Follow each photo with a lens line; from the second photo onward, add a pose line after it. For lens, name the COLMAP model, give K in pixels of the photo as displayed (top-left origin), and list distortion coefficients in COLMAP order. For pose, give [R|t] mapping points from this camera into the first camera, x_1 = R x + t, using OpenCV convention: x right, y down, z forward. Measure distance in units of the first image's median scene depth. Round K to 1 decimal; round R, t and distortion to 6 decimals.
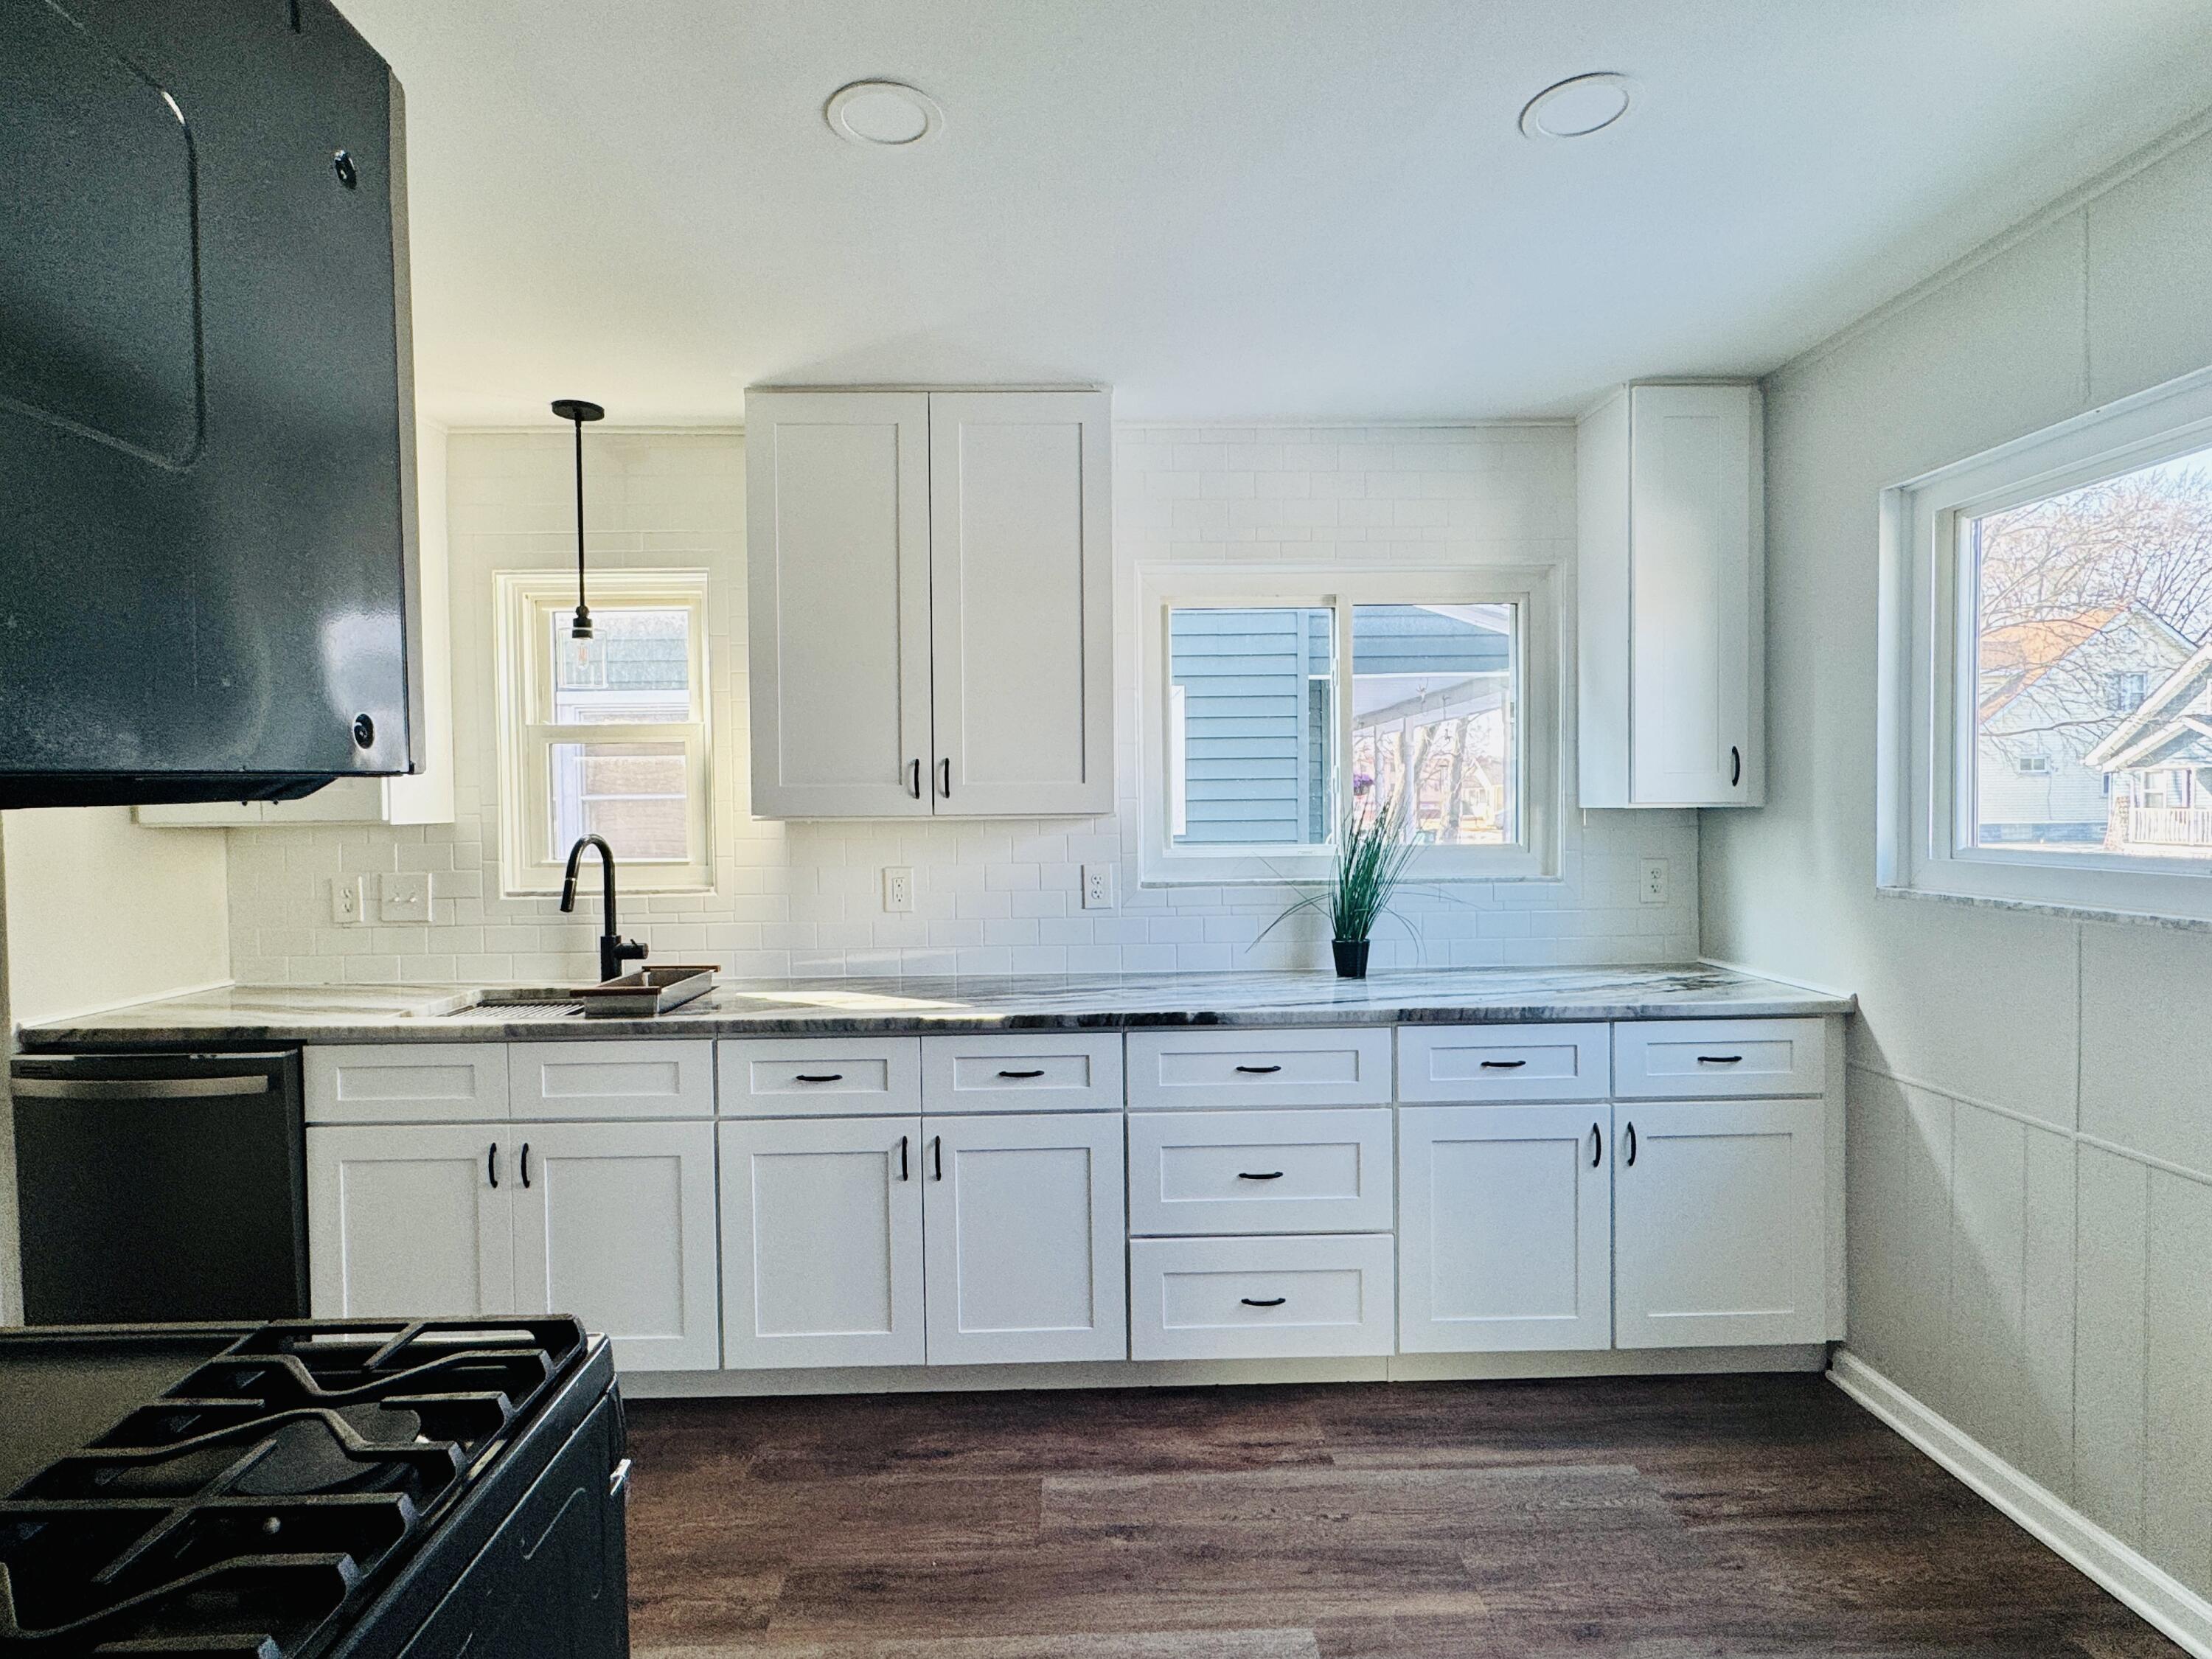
lens RADIAL K [[1162.7, 0, 1106.0], [0, 1162.7, 829.5], [0, 0, 1]] dist [-0.004178, -0.000992]
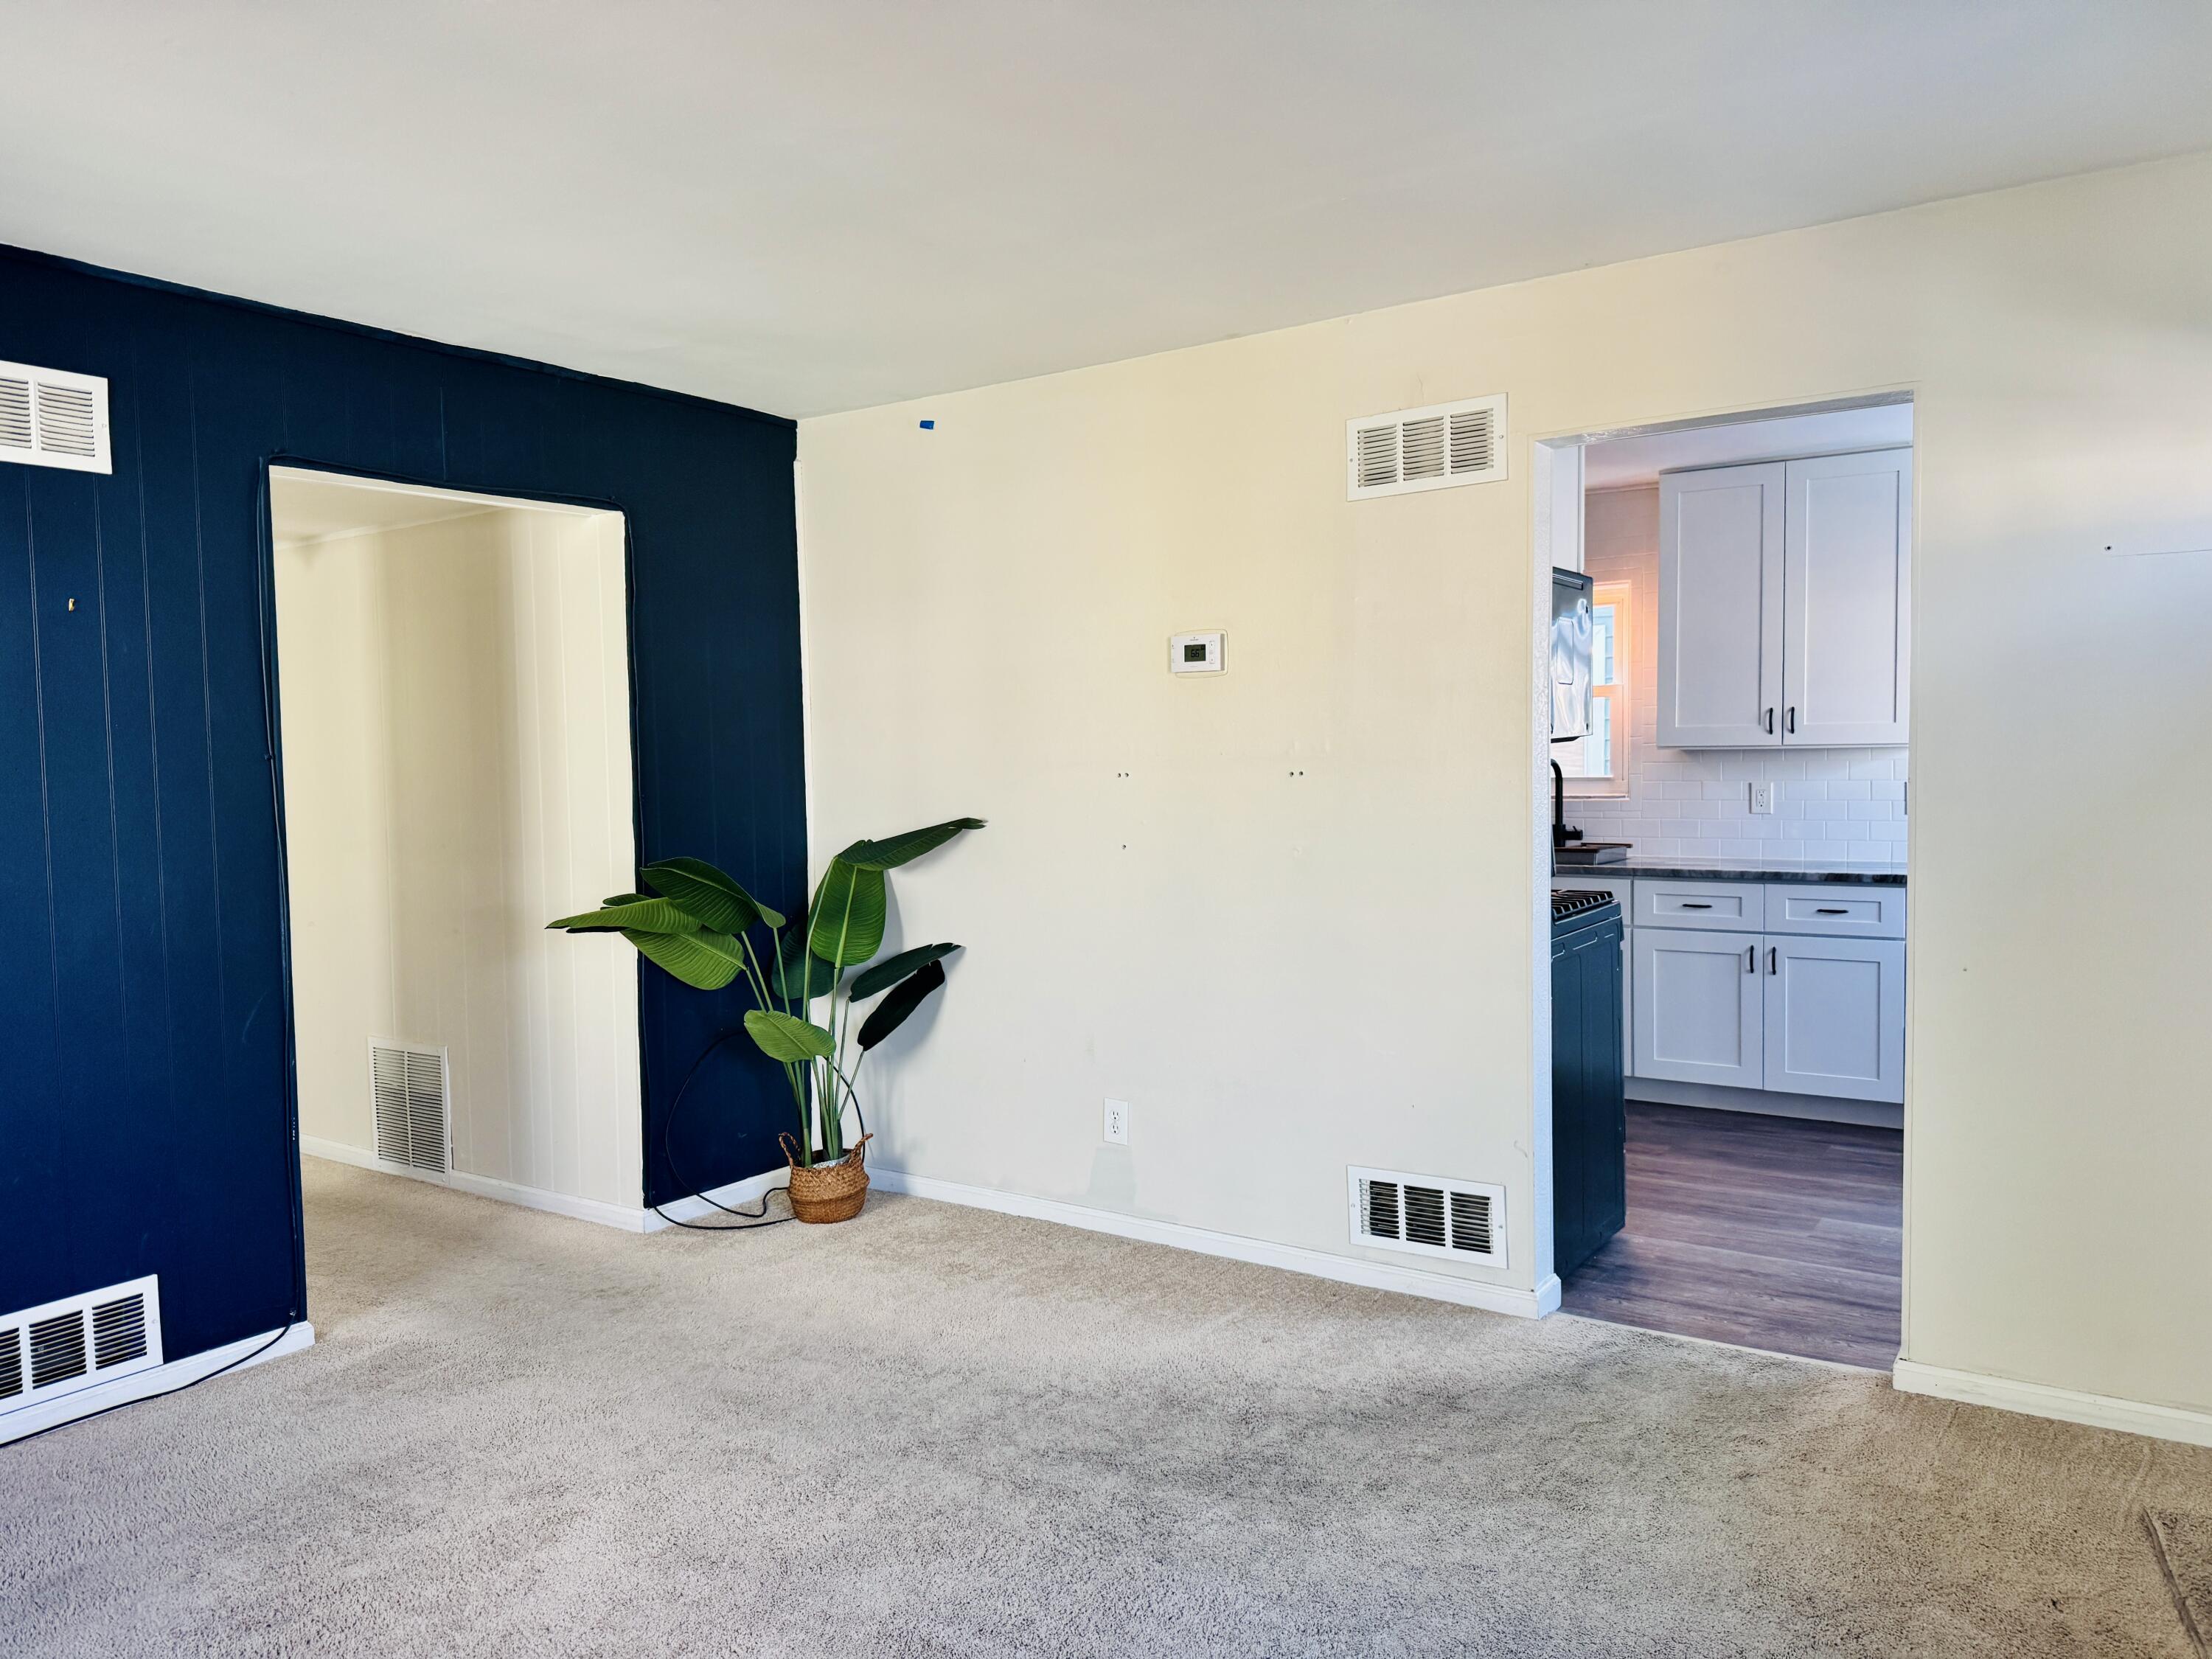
lens RADIAL K [[1593.6, 0, 966.6], [0, 1593.6, 829.7], [0, 0, 1]] dist [-0.000718, -0.063589]
pose [[0.772302, 0.030269, -0.634535, 0.346455], [-0.002431, 0.998998, 0.044697, 0.007729], [0.635251, -0.032977, 0.771601, -1.272281]]
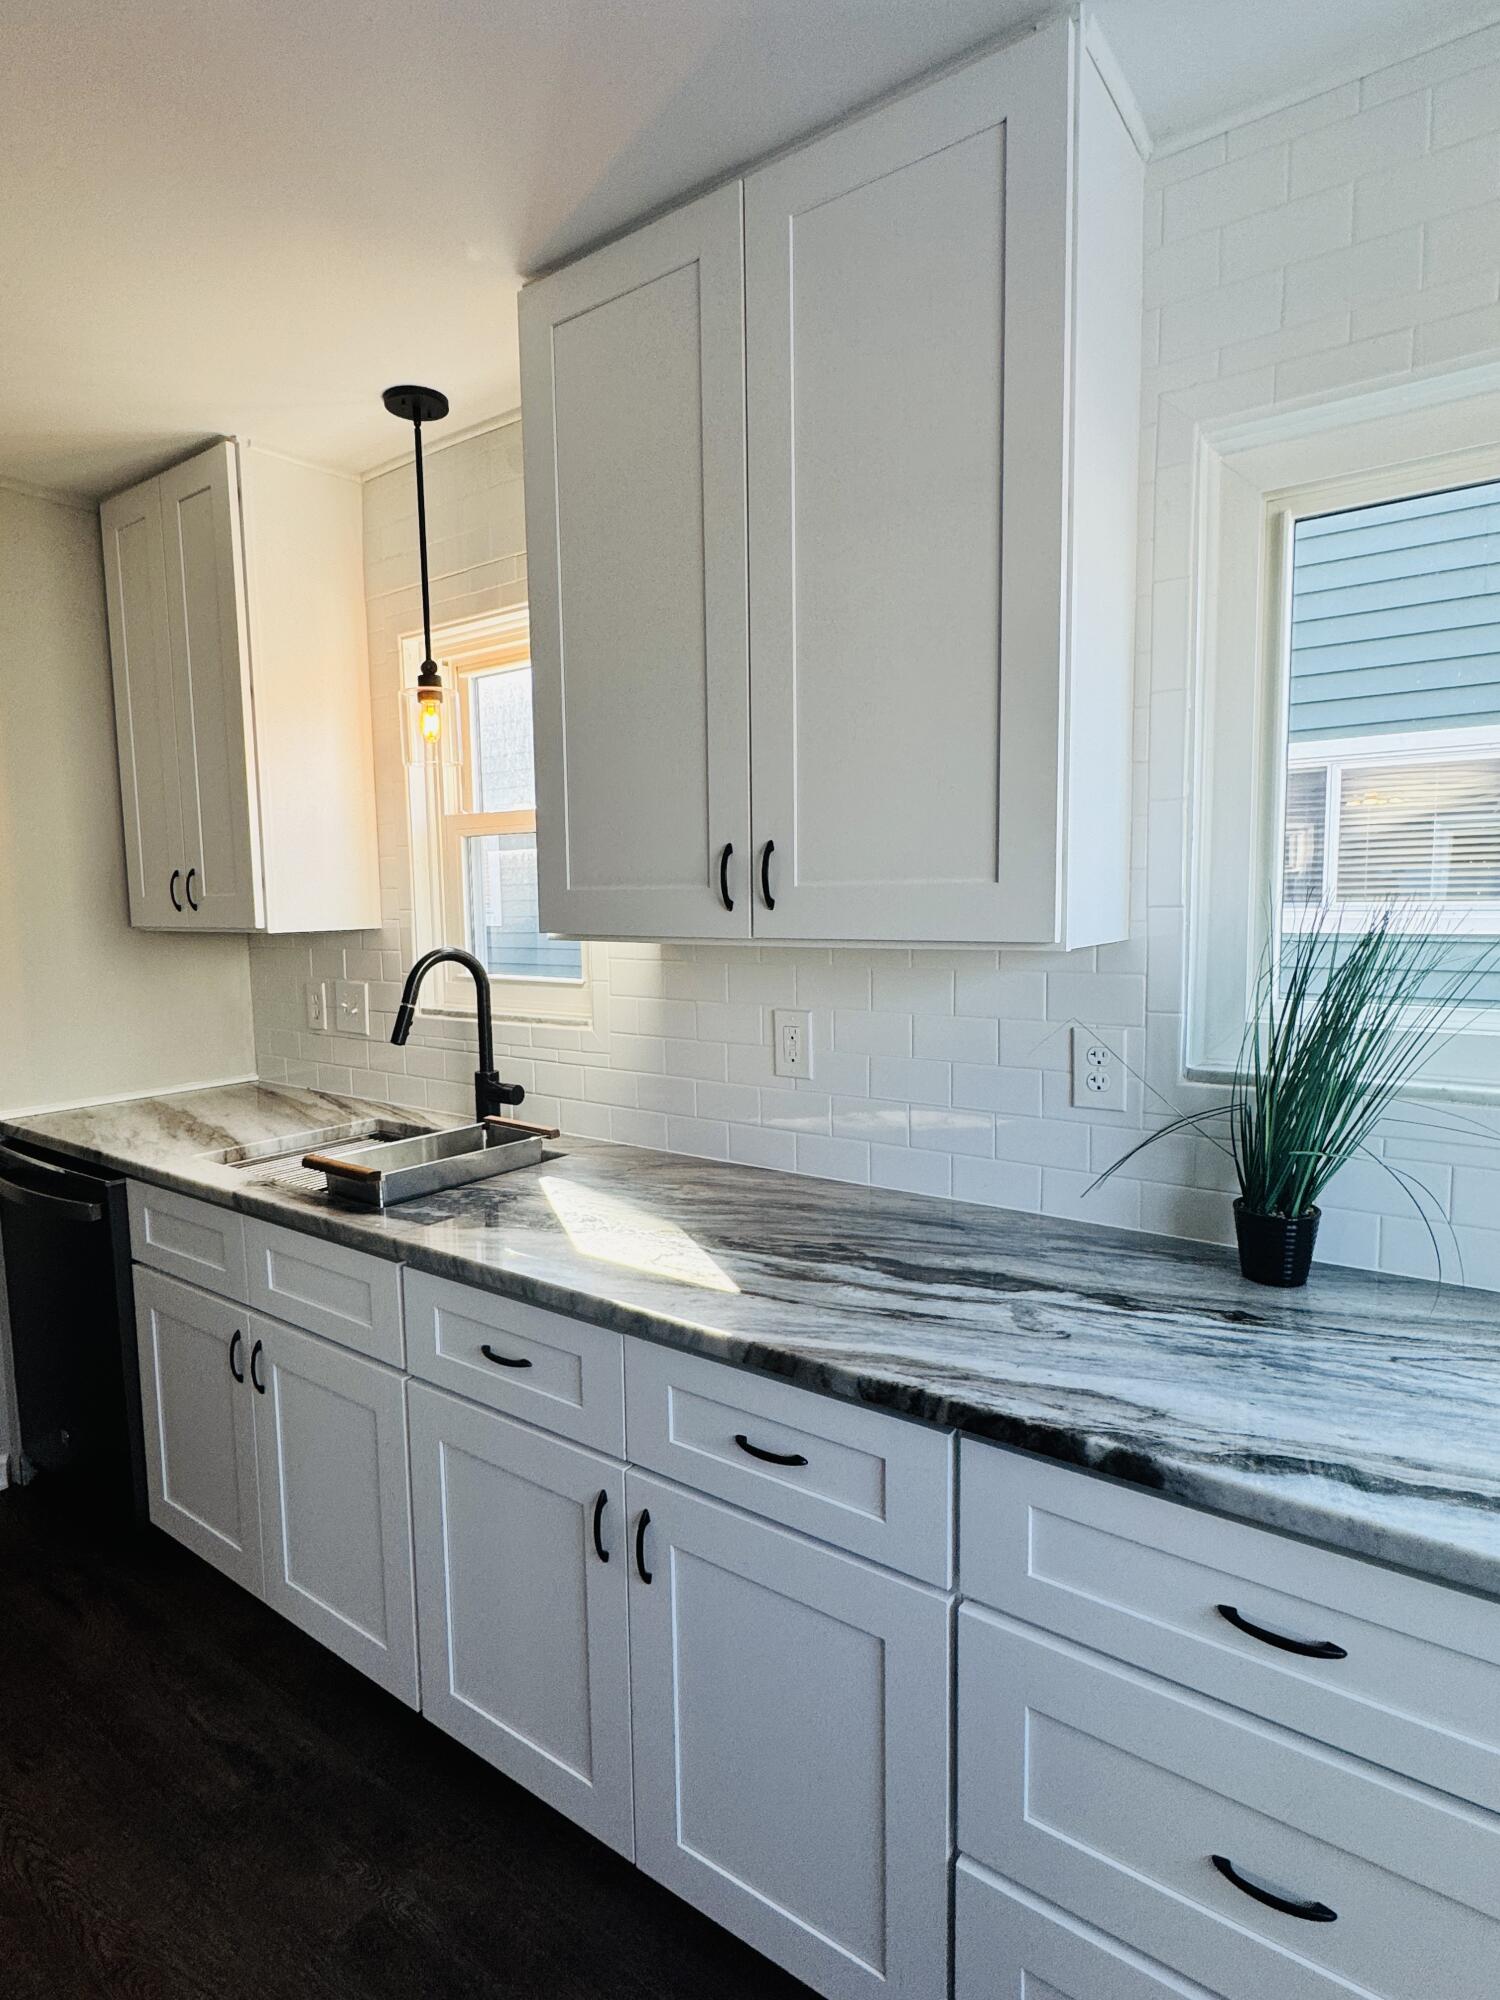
lens RADIAL K [[1051.2, 0, 749.3], [0, 1051.2, 988.1], [0, 0, 1]] dist [-0.004178, -0.000992]
pose [[0.796413, 0.055337, -0.602216, 0.176978], [-0.007092, 0.996591, 0.082196, -0.031671], [0.604712, -0.061191, 0.794090, 0.586211]]
